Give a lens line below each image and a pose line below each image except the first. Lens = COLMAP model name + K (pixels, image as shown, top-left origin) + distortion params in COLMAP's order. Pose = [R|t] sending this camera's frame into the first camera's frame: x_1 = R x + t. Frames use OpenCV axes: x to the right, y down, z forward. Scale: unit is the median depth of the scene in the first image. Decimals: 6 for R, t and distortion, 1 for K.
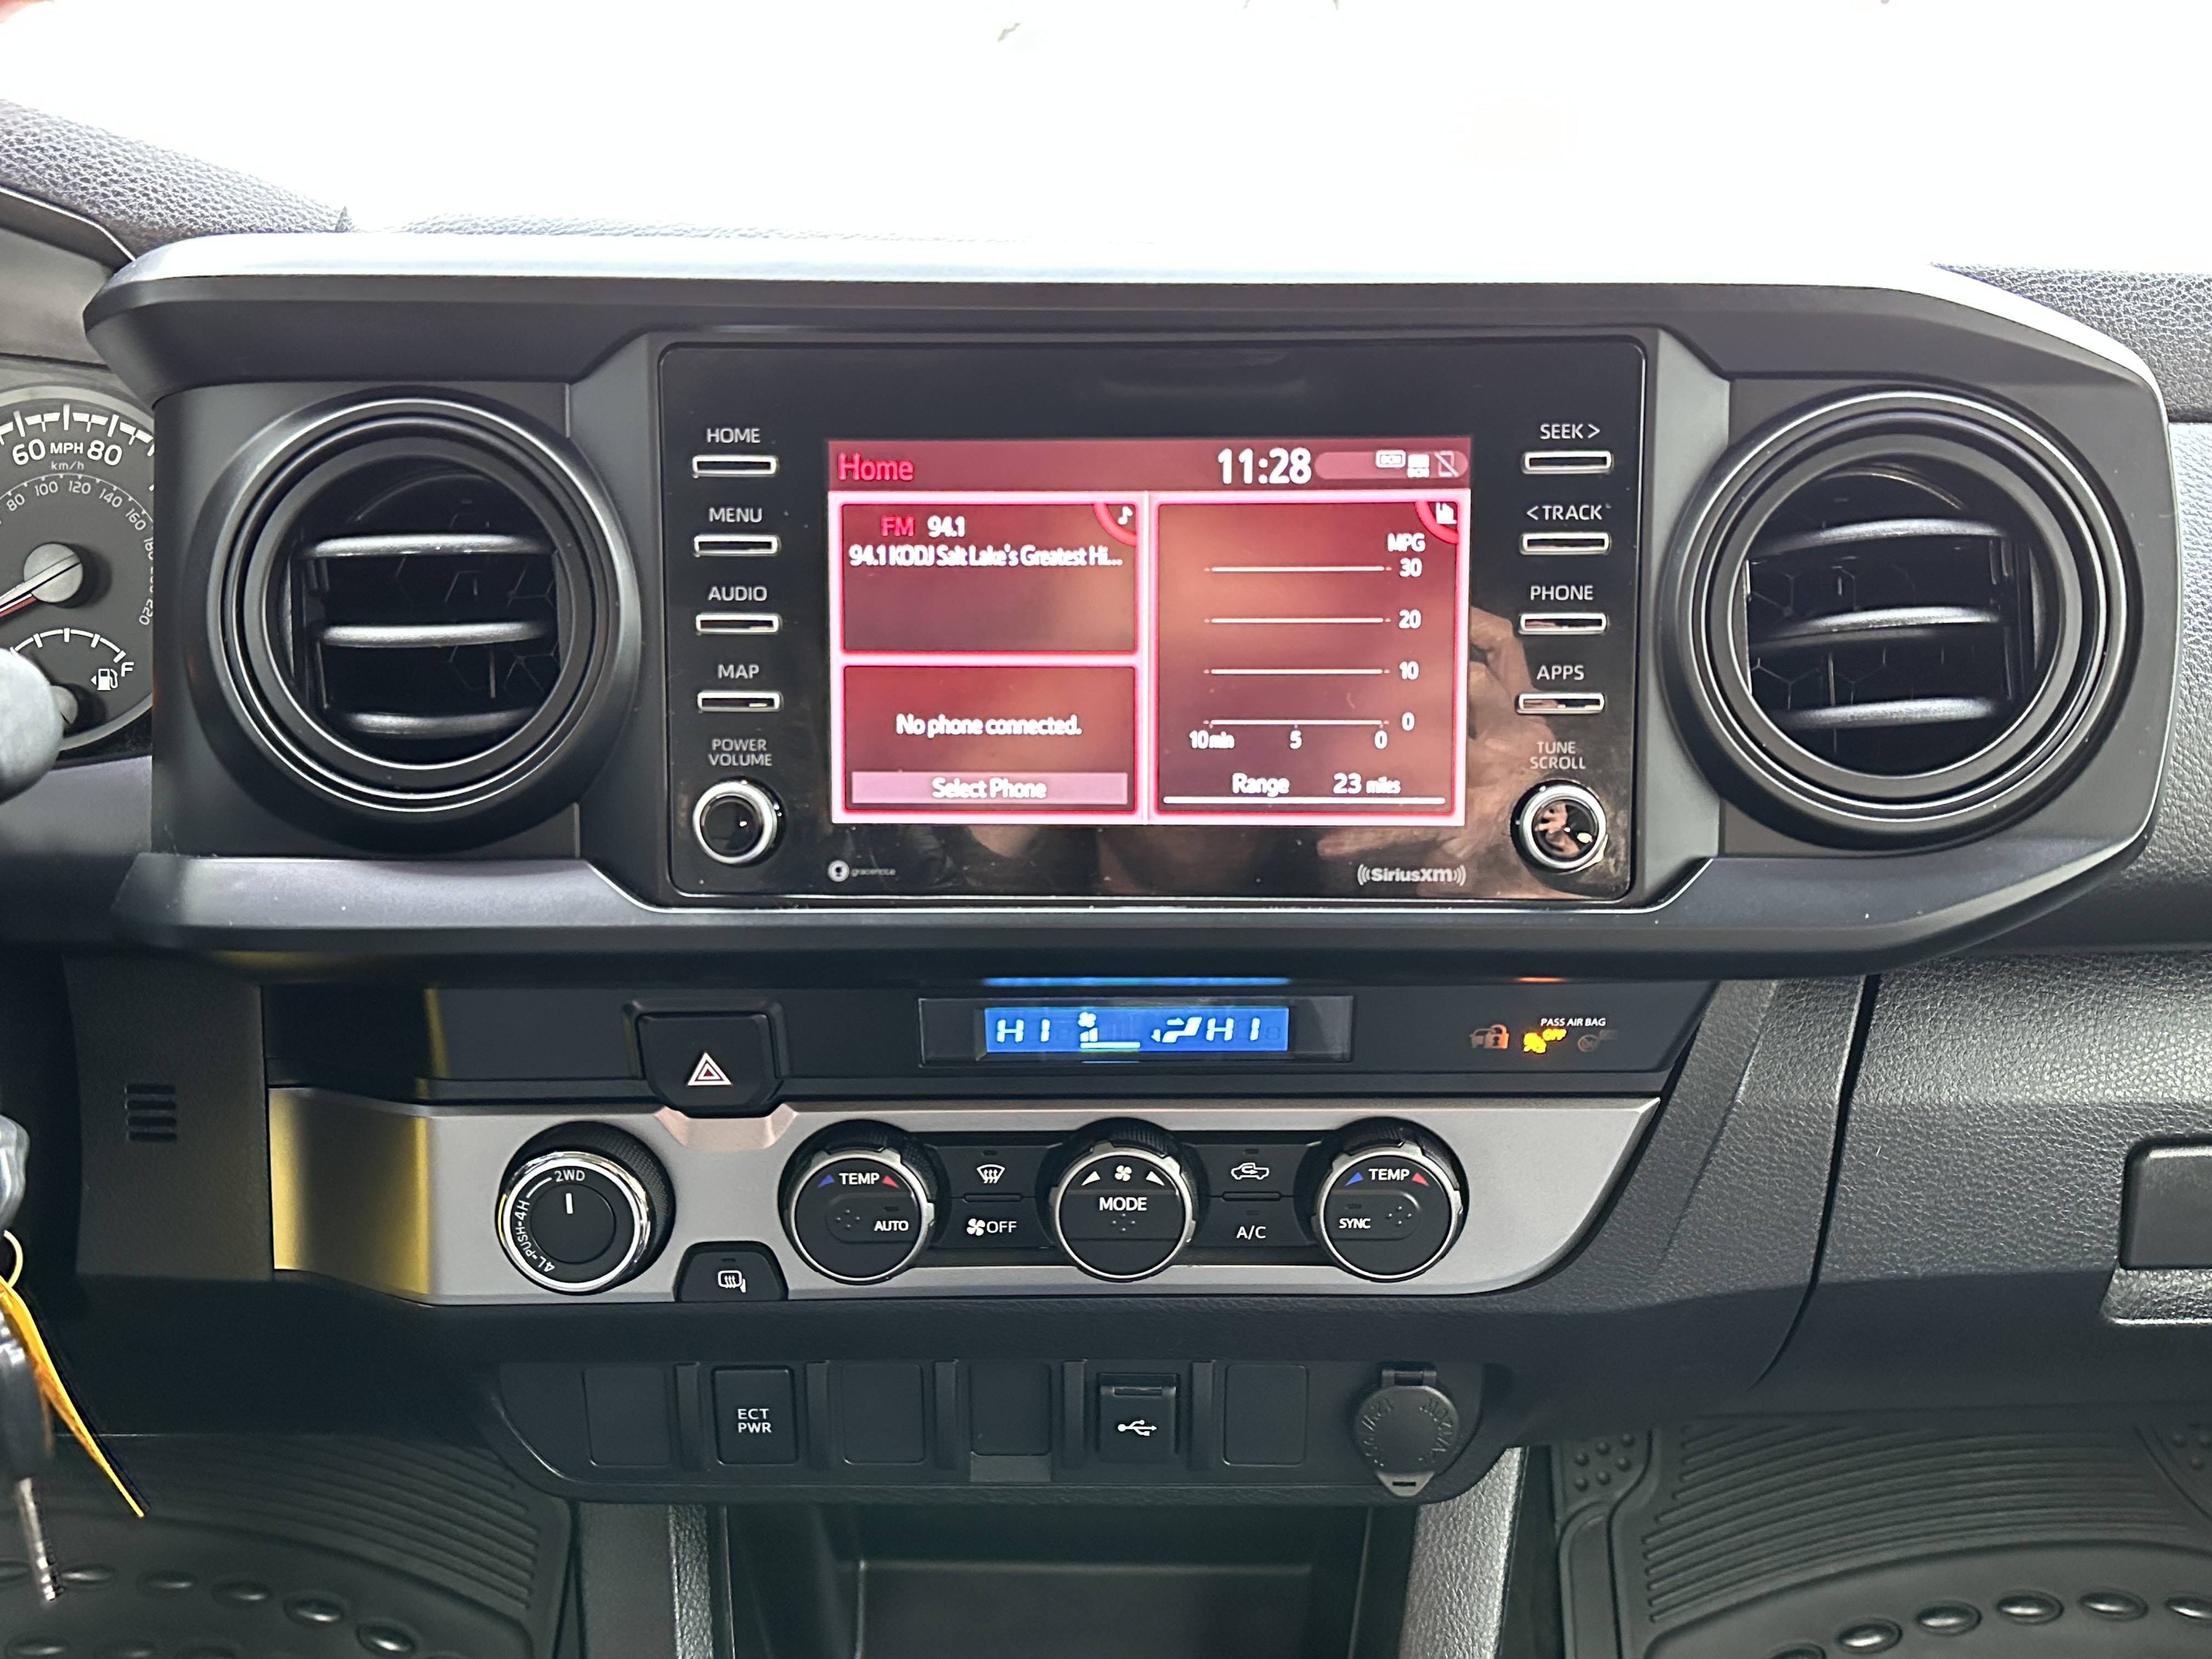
lens RADIAL K [[2033.4, 0, 1118.3], [0, 2033.4, 818.2], [0, 0, 1]] dist [0.110286, -0.238563]
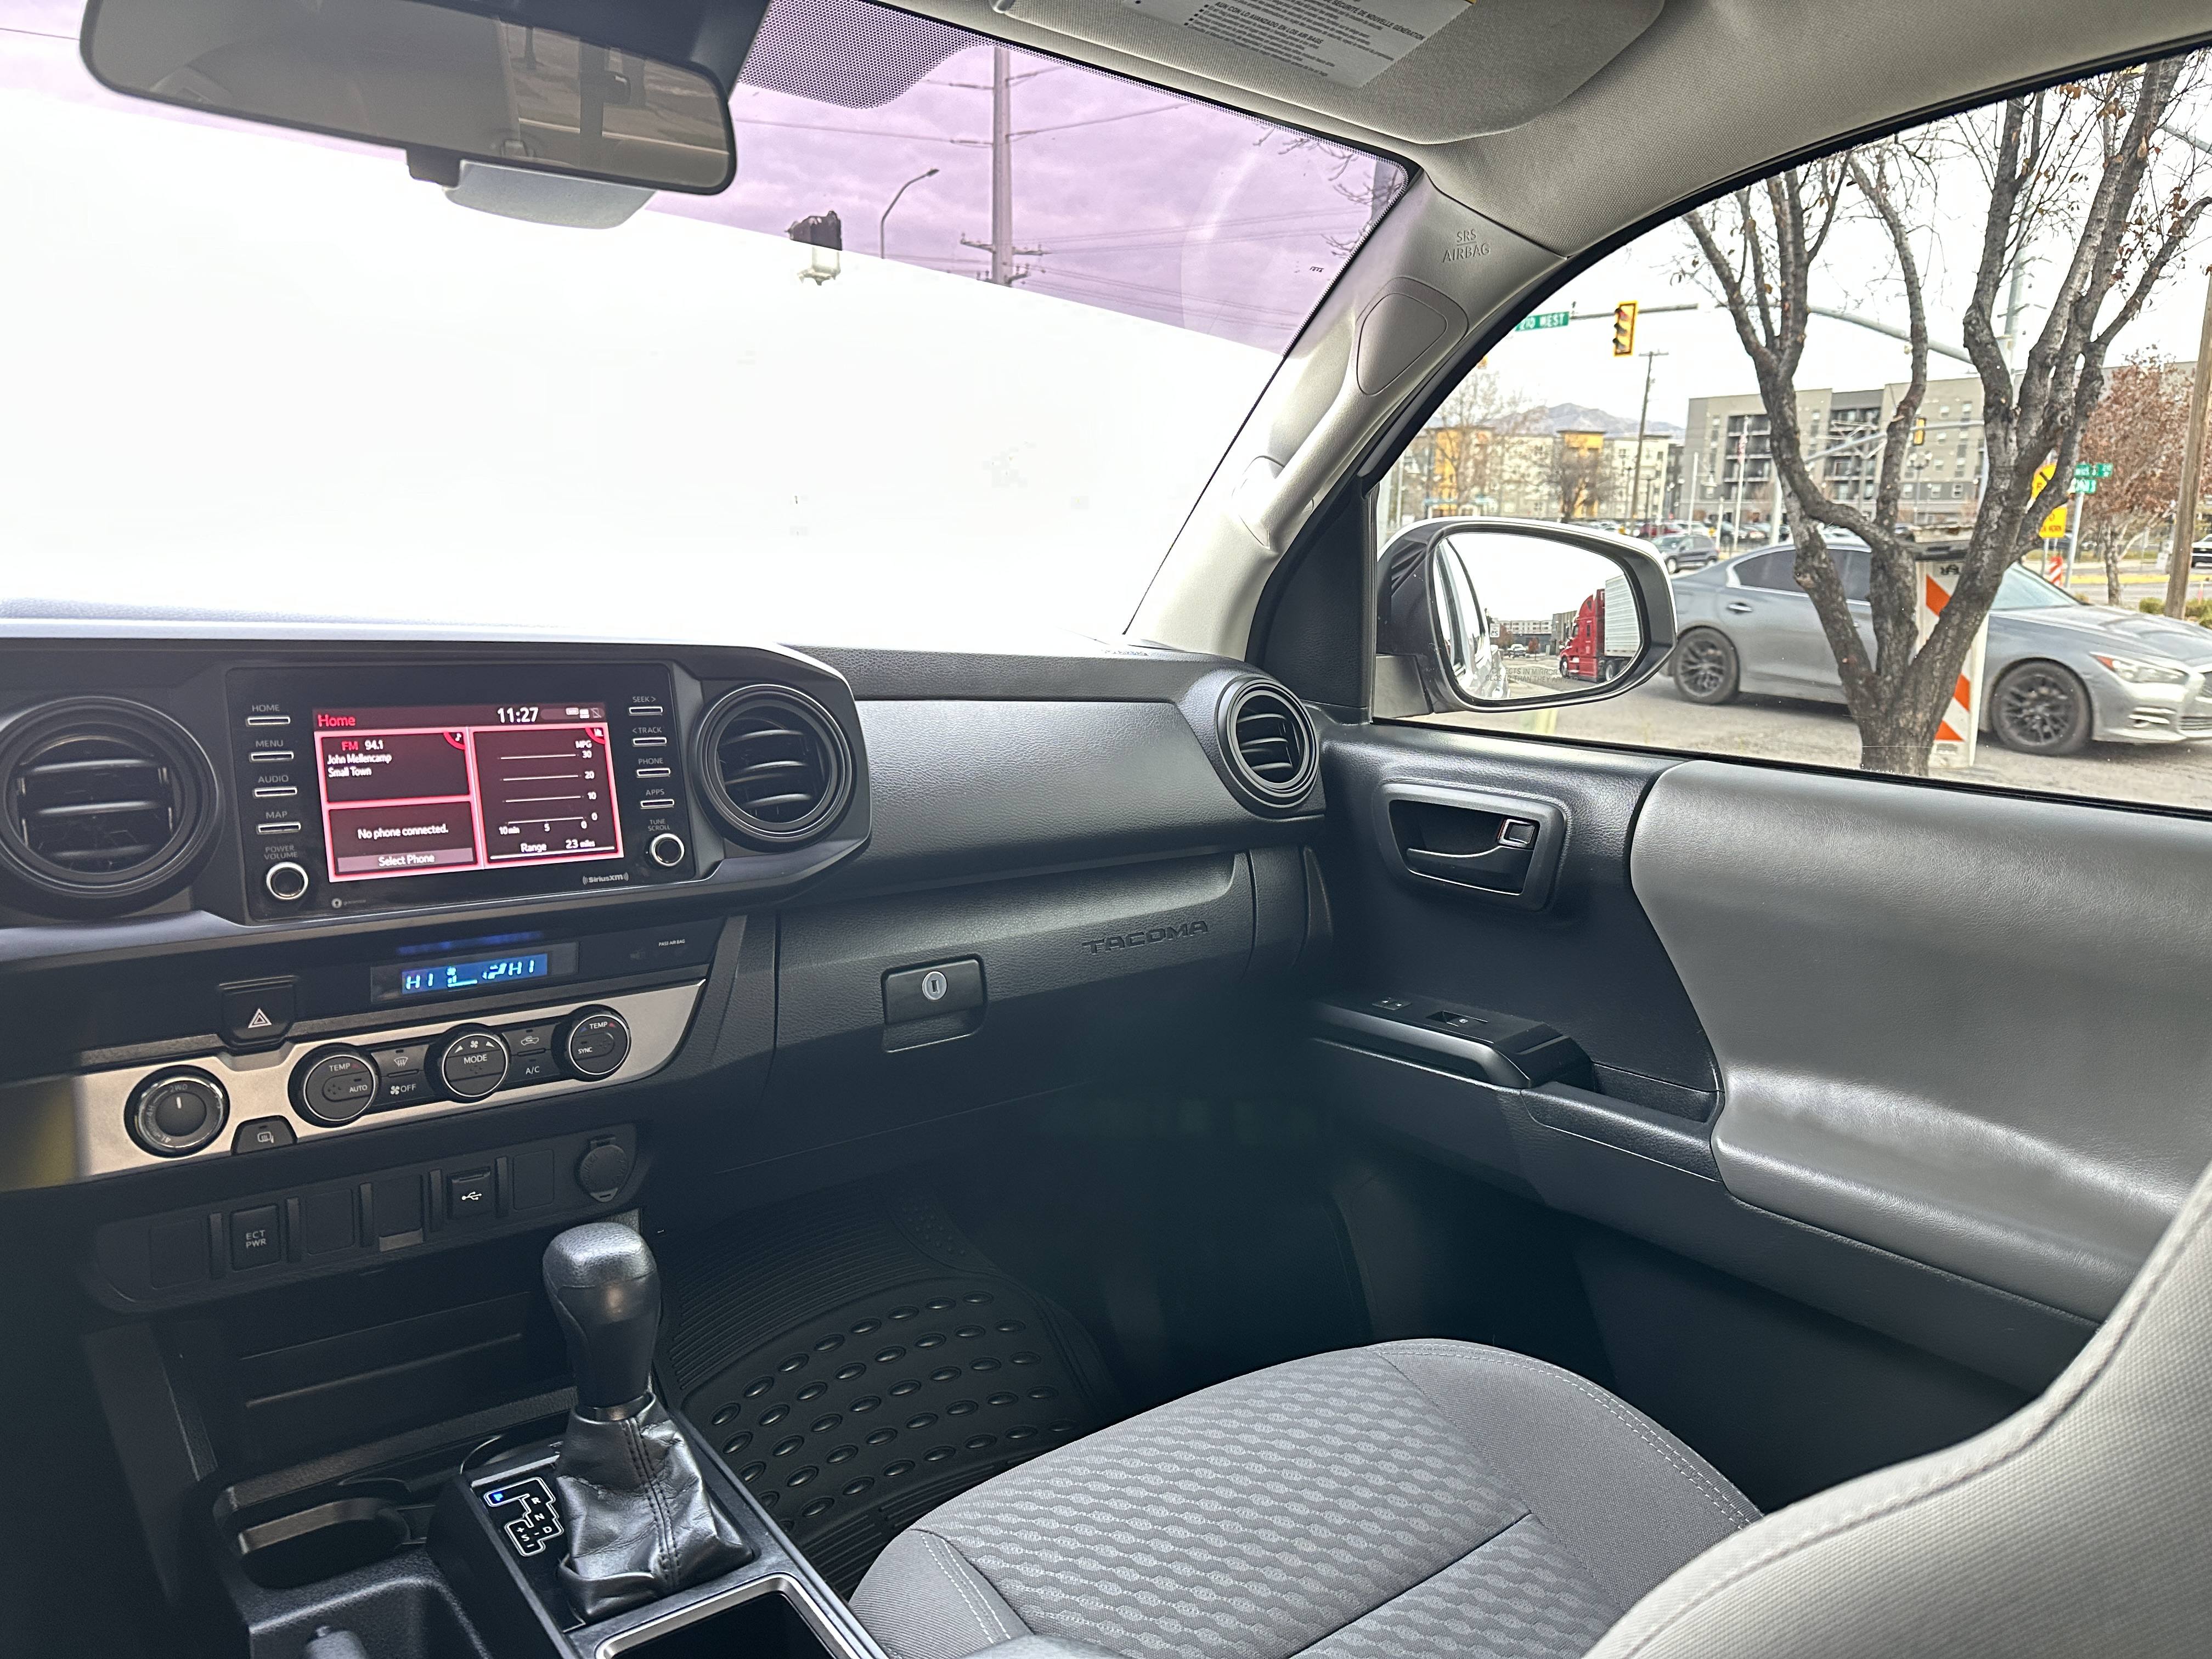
lens RADIAL K [[1528.9, 0, 1106.0], [0, 1528.9, 829.5], [0, 0, 1]] dist [0.021472, -0.026462]
pose [[0.789195, -0.067740, 0.610395, -0.478410], [0.182841, 0.974745, -0.128226, 0.305482], [-0.586293, 0.212801, 0.781650, -0.753530]]
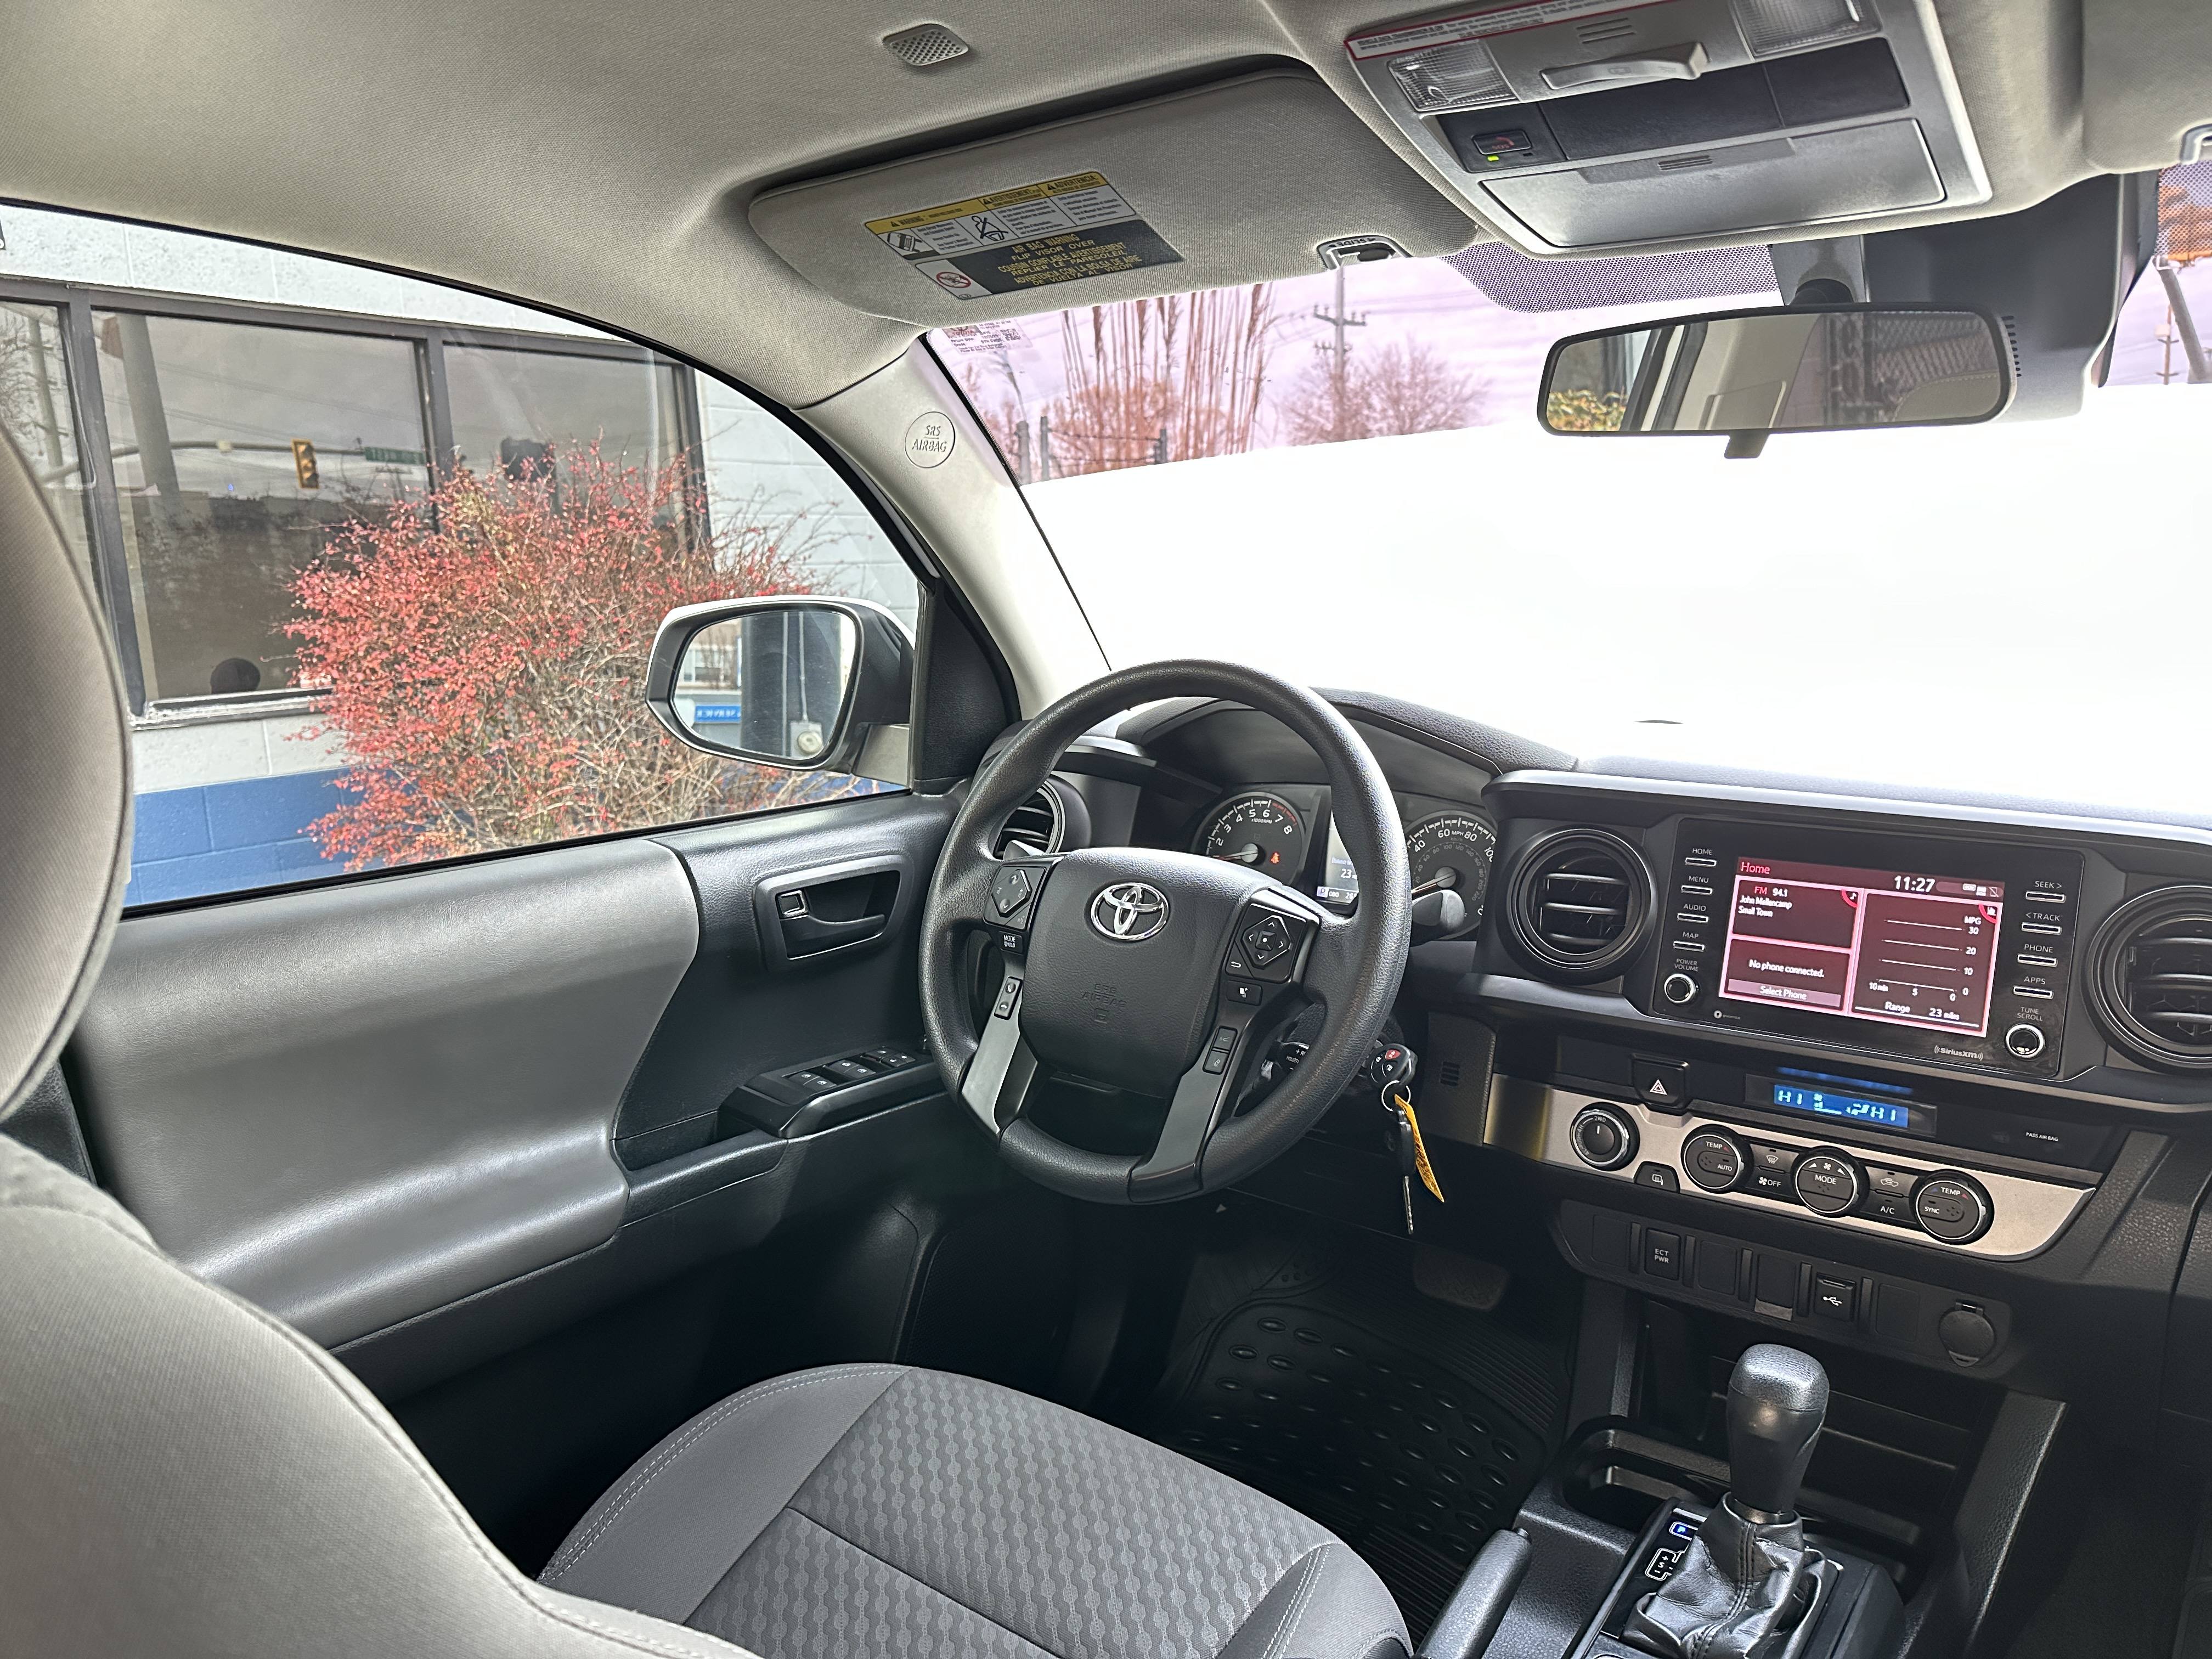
lens RADIAL K [[1519.1, 0, 1097.6], [0, 1519.1, 821.0], [0, 0, 1]] dist [0.024130, -0.060398]
pose [[0.801330, 0.091729, -0.591149, 0.364771], [-0.209893, 0.968465, -0.134242, 0.217873], [0.560193, 0.231650, 0.795313, -1.089640]]
